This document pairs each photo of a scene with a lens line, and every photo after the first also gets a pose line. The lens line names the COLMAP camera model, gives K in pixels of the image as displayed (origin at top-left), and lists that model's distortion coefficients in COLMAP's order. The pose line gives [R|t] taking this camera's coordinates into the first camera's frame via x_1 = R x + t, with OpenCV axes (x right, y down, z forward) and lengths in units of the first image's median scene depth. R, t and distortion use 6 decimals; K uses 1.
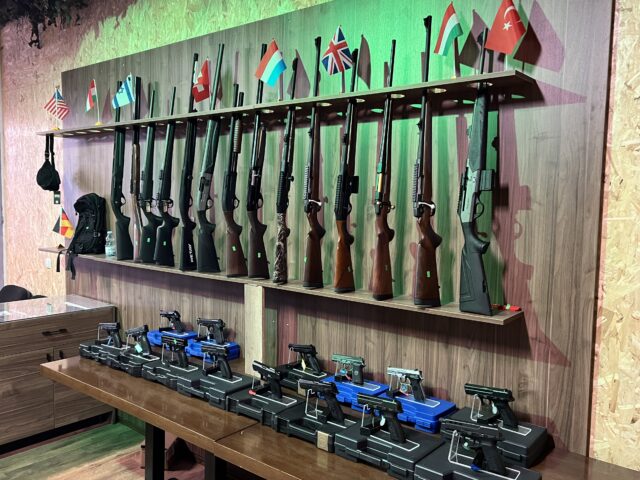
lens RADIAL K [[560.7, 0, 320.5], [0, 560.7, 239.2], [0, 0, 1]] dist [0.011923, -0.000547]
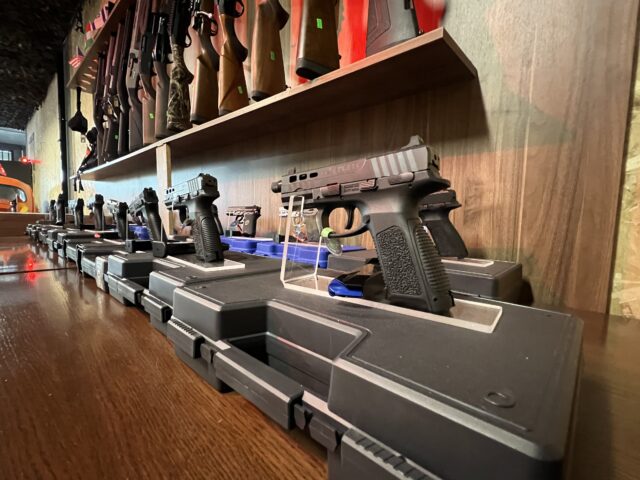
lens RADIAL K [[297.4, 0, 318.6], [0, 297.4, 239.6], [0, 0, 1]] dist [-0.003666, -0.000182]
pose [[0.998712, 0.014816, -0.048537, 0.216264], [-0.014949, 0.999885, -0.002371, 0.308929], [0.048496, 0.003093, 0.998819, 0.689416]]
